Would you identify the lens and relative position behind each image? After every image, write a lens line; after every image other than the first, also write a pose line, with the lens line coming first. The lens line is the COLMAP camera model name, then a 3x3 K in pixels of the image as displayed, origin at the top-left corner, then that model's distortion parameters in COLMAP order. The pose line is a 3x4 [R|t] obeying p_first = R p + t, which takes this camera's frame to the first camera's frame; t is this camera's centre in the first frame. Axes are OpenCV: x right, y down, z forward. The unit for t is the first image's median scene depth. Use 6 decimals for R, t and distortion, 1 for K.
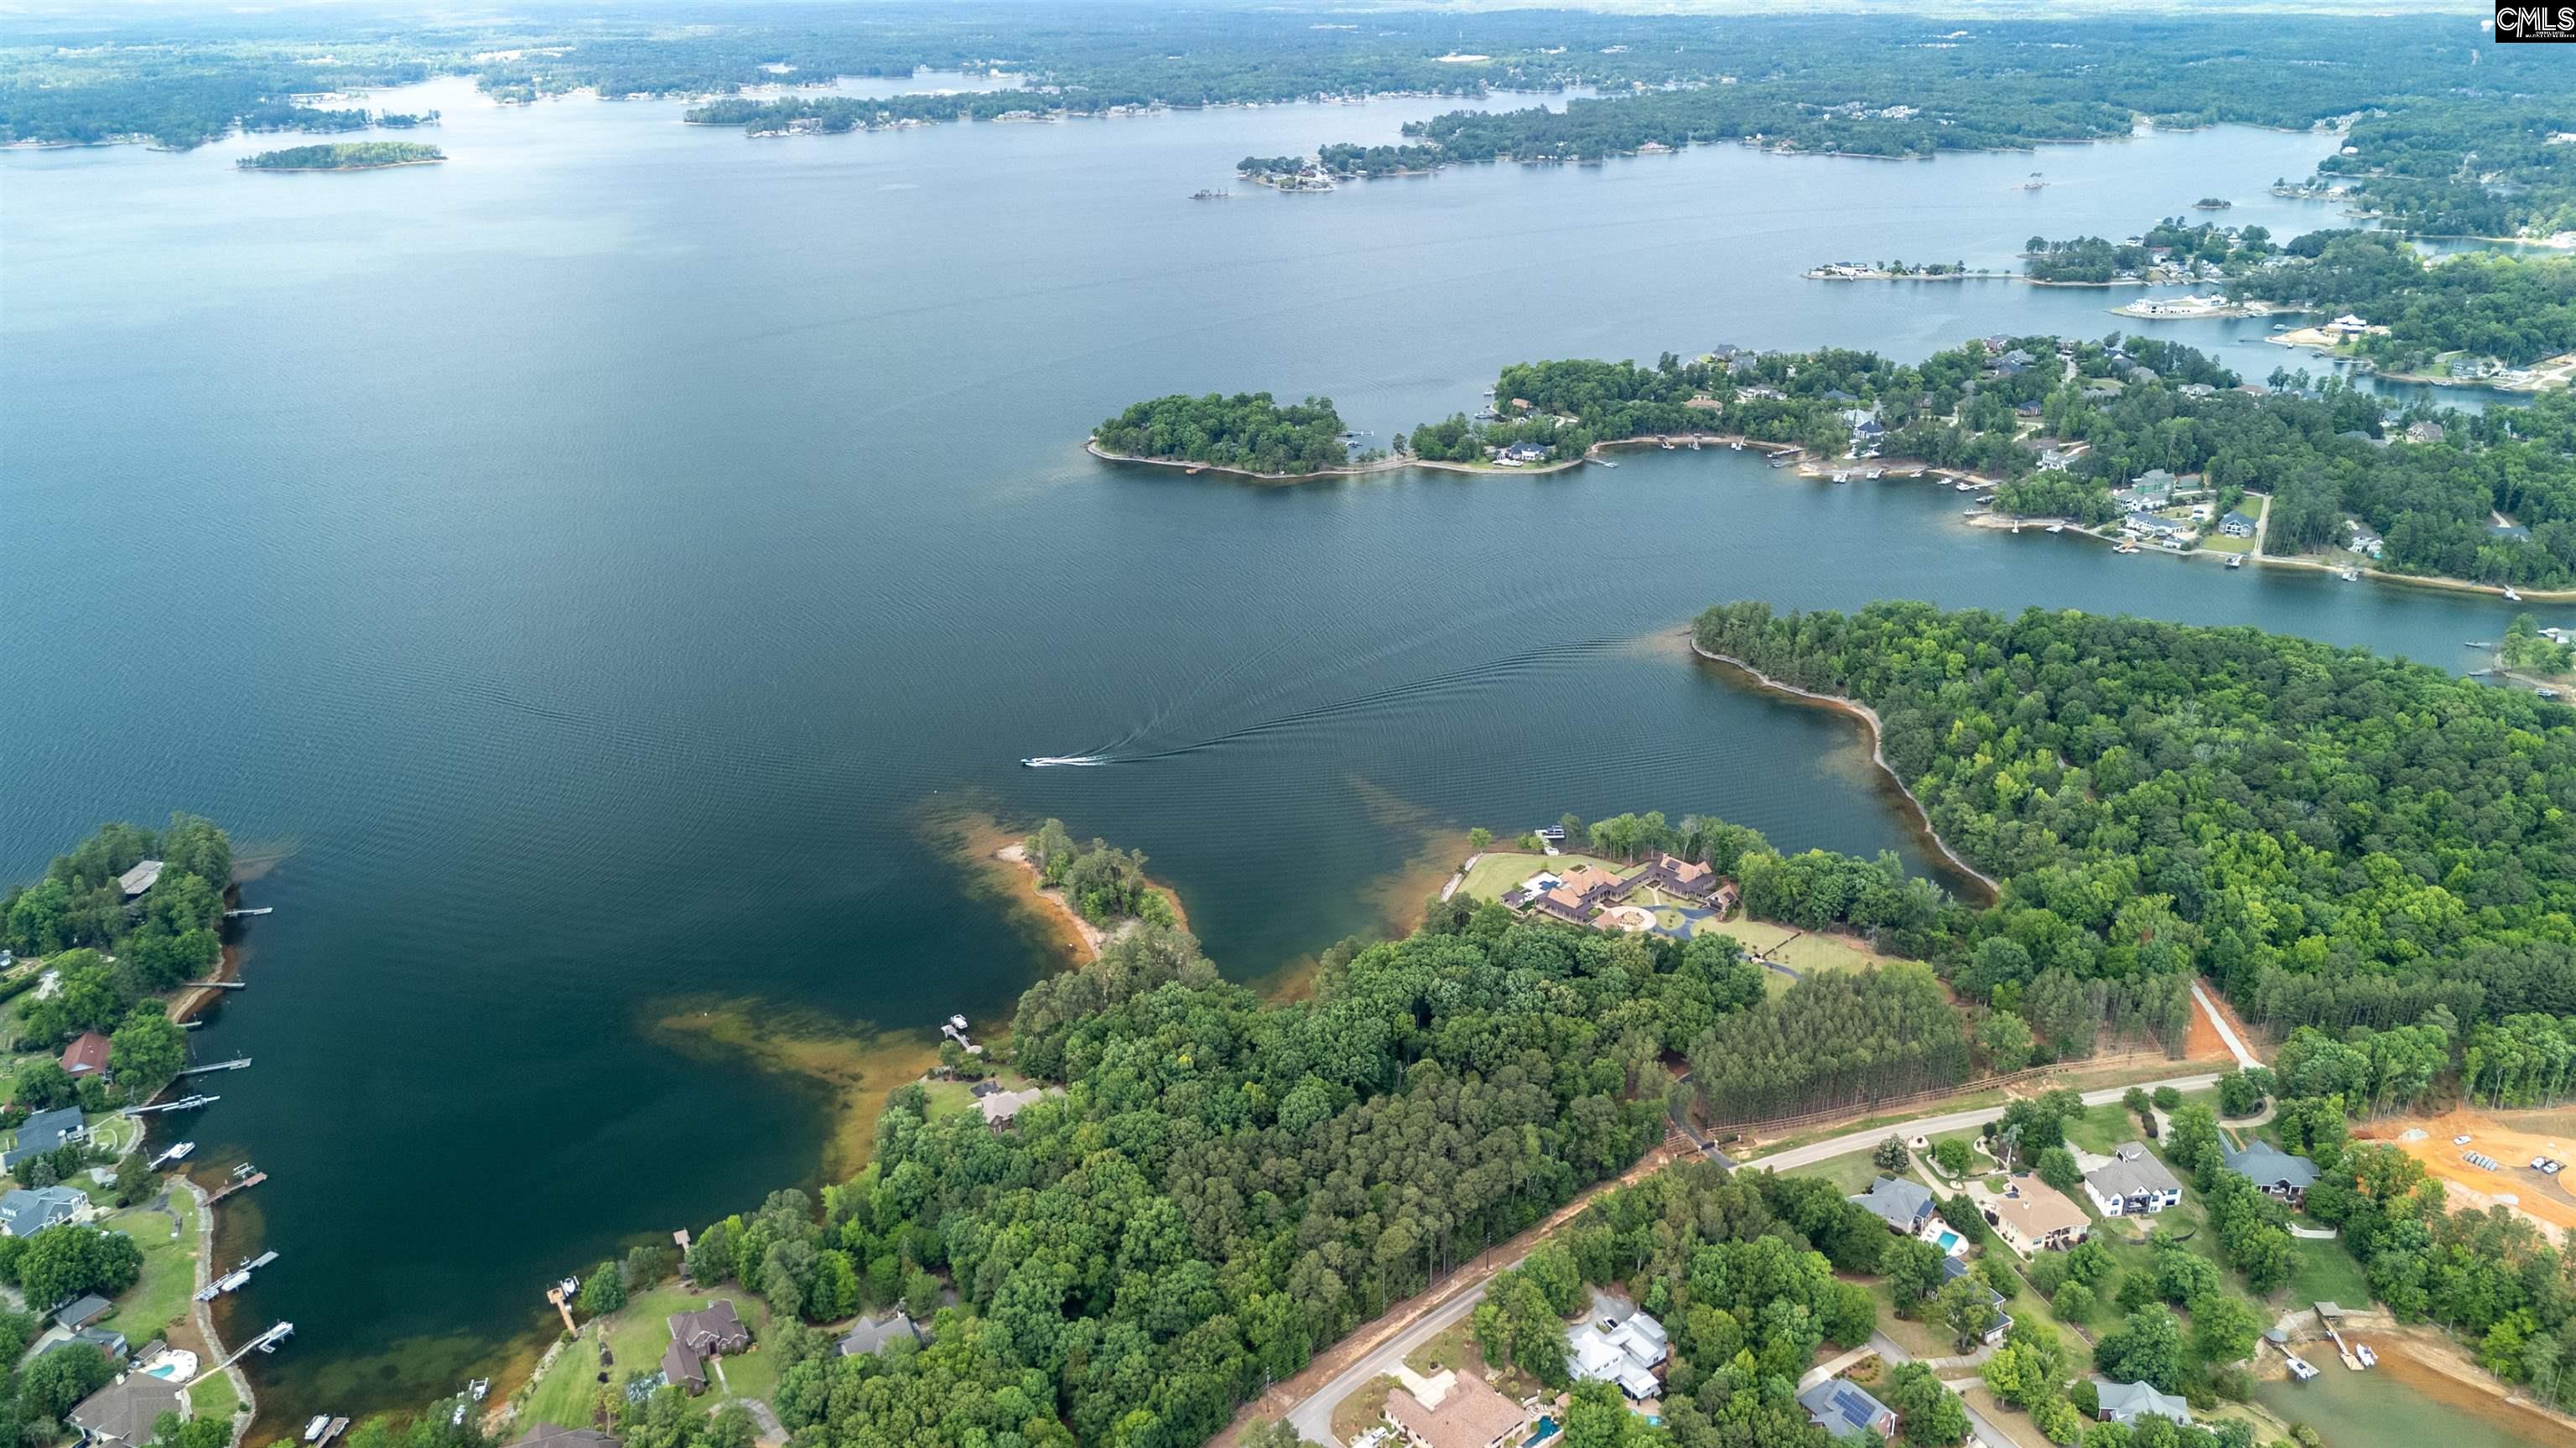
lens RADIAL K [[1895.9, 0, 1288.0], [0, 1895.9, 724.0], [0, 0, 1]] dist [0.060489, -0.052754]
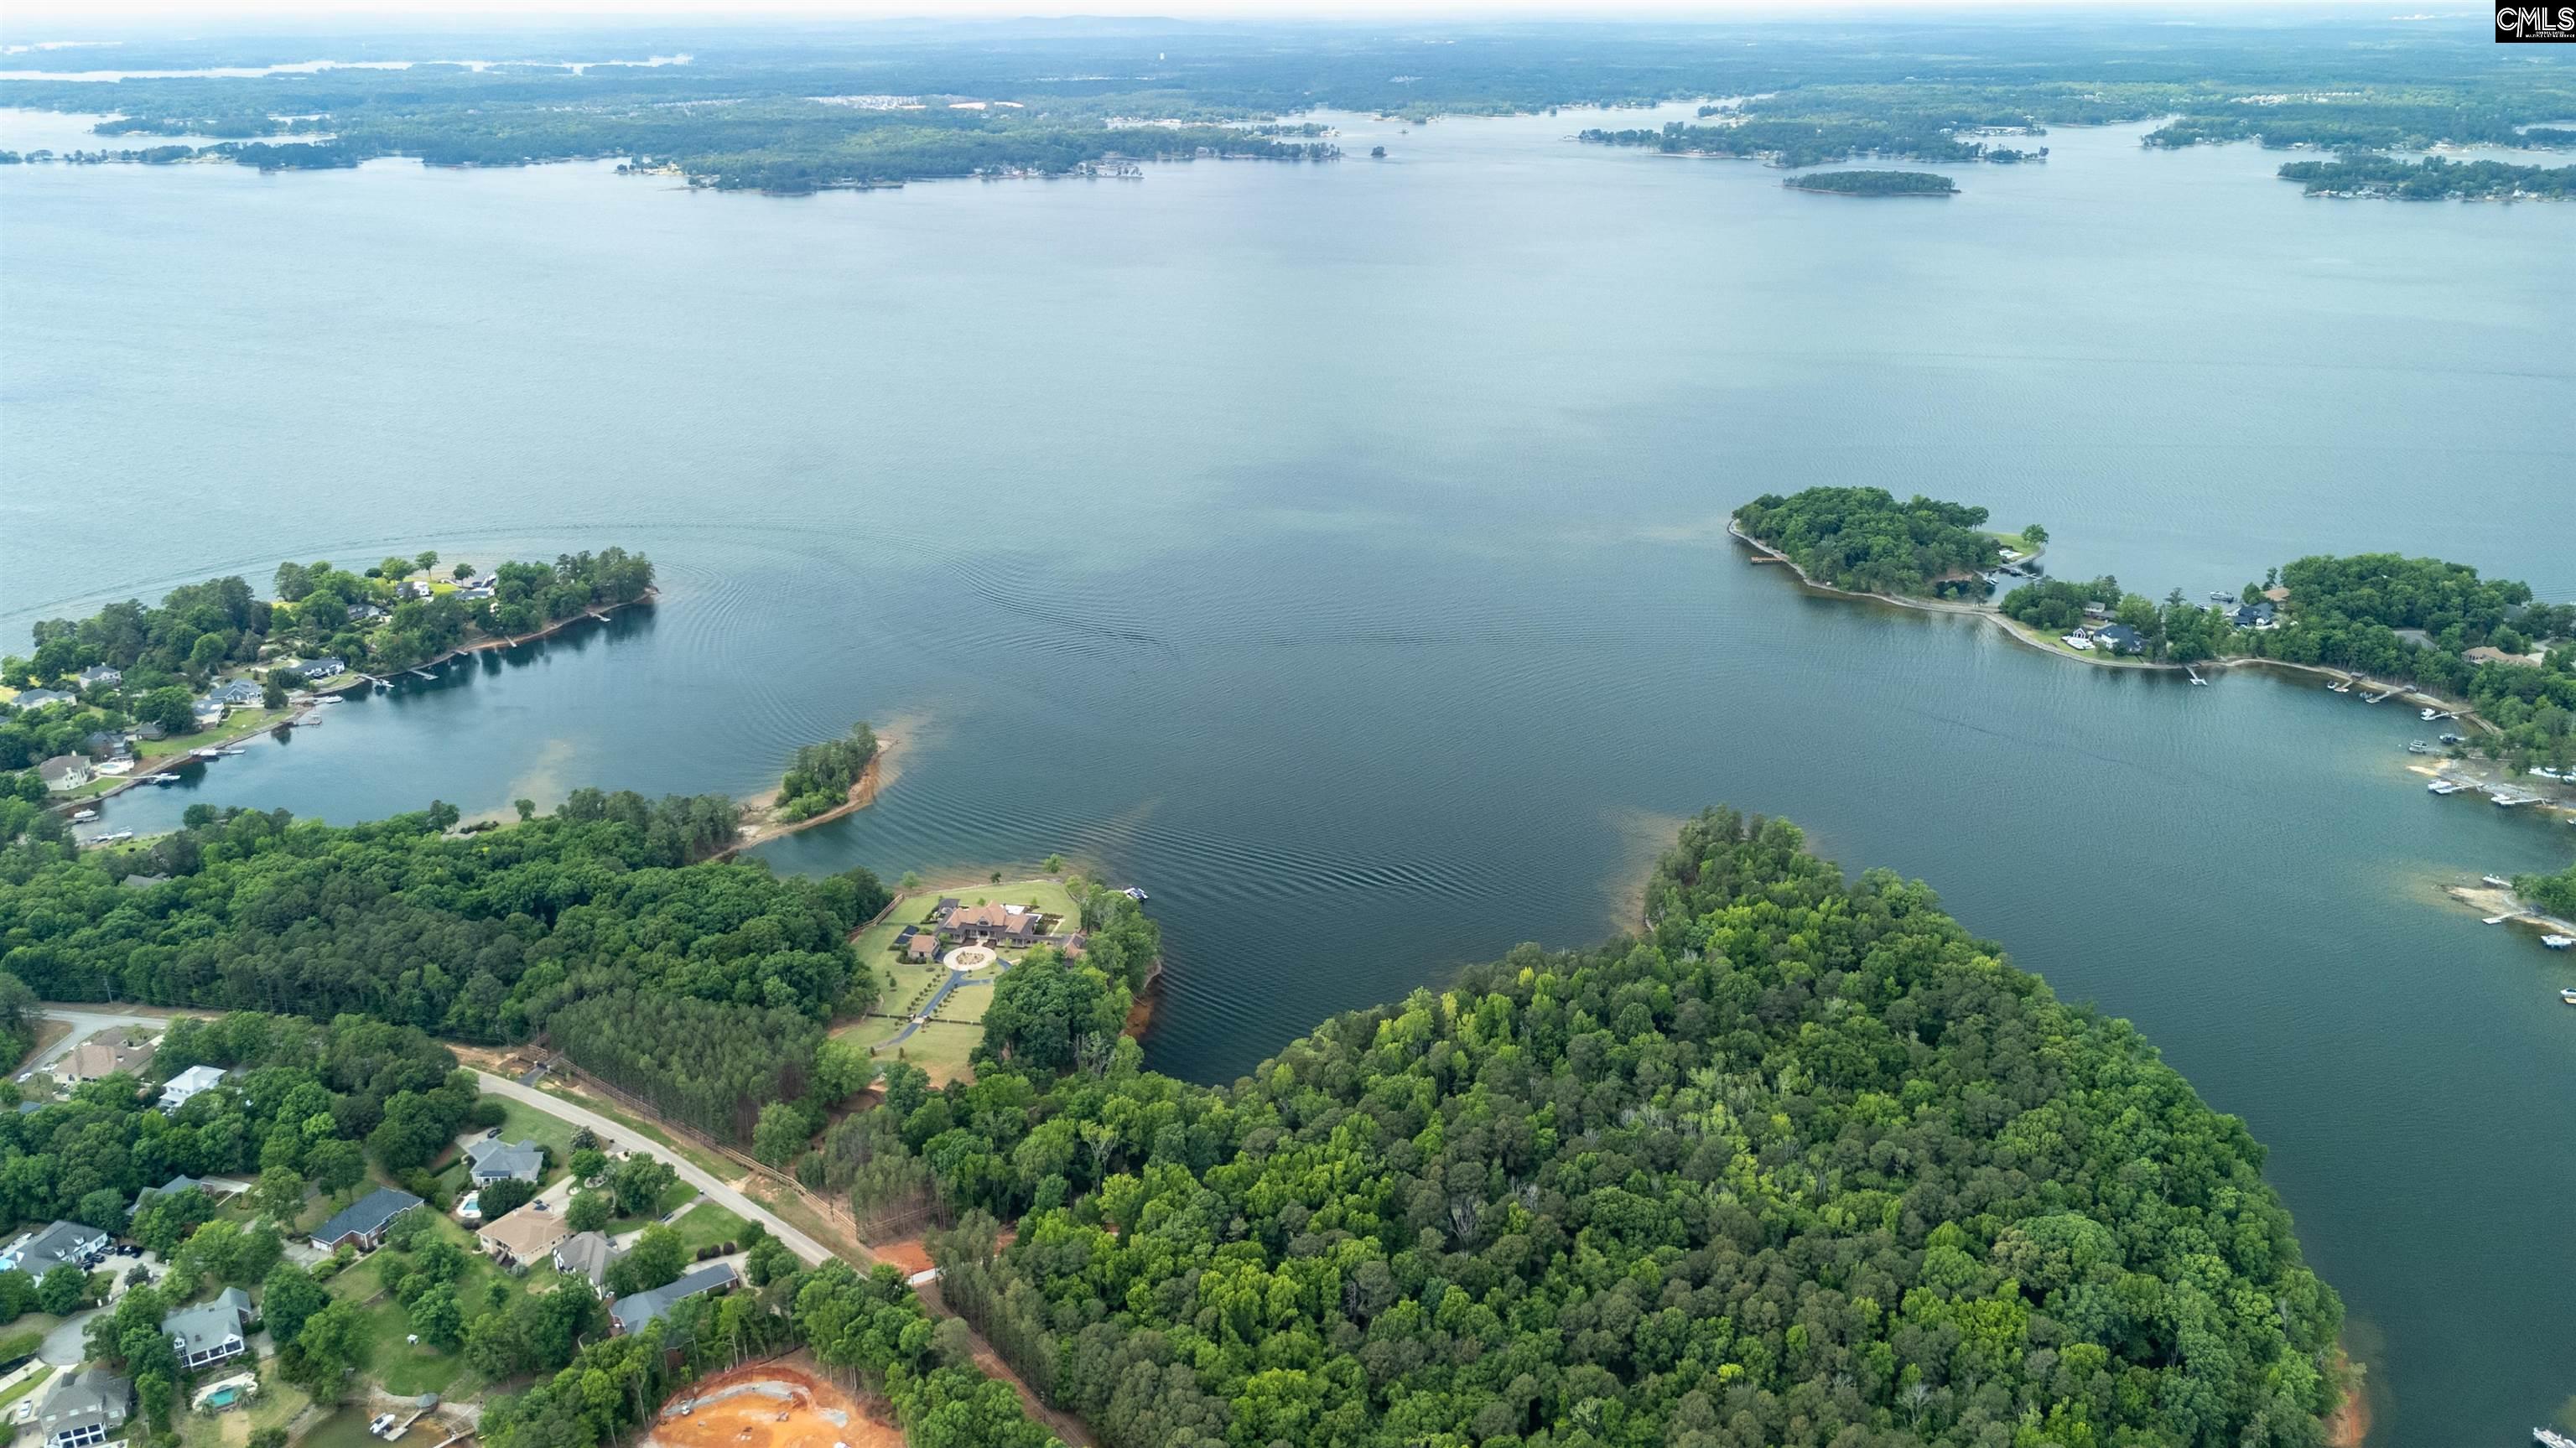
lens RADIAL K [[1867.1, 0, 1292.1], [0, 1867.1, 785.0], [0, 0, 1]] dist [0.044074, -0.036344]
pose [[0.593902, 0.323343, -0.736702, 0.474929], [-0.311333, 0.936710, 0.160143, -0.095358], [0.741857, 0.134251, 0.656981, 0.217387]]
